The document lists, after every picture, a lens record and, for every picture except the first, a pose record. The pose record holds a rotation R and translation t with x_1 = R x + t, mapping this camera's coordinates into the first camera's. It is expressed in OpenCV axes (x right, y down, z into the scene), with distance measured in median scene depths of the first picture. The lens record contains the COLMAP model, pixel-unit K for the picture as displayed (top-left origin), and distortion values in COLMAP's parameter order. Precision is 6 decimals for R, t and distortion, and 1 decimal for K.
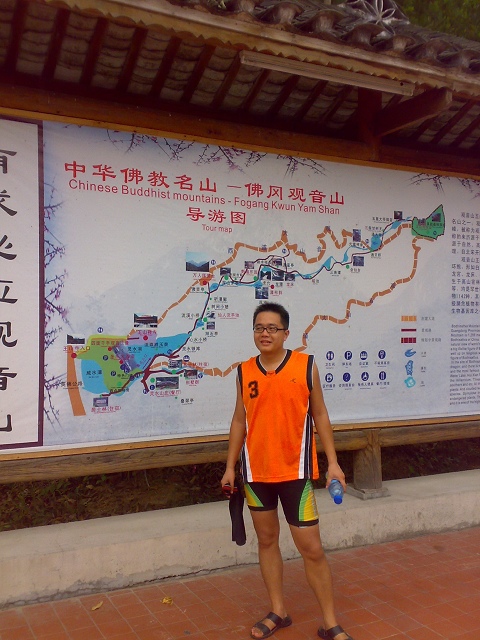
lens RADIAL K [[659.9, 0, 240.0], [0, 659.9, 320.0], [0, 0, 1]] dist [0.199316, -0.324993]
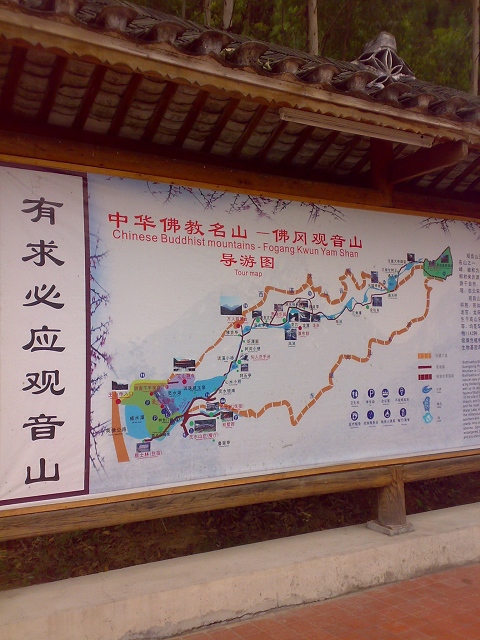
lens RADIAL K [[659.9, 0, 240.0], [0, 659.9, 320.0], [0, 0, 1]] dist [0.199316, -0.324993]
pose [[0.997265, -0.017335, 0.071848, -0.123169], [0.020805, 0.998639, -0.047832, -0.016396], [-0.070921, 0.049196, 0.996268, -0.020397]]
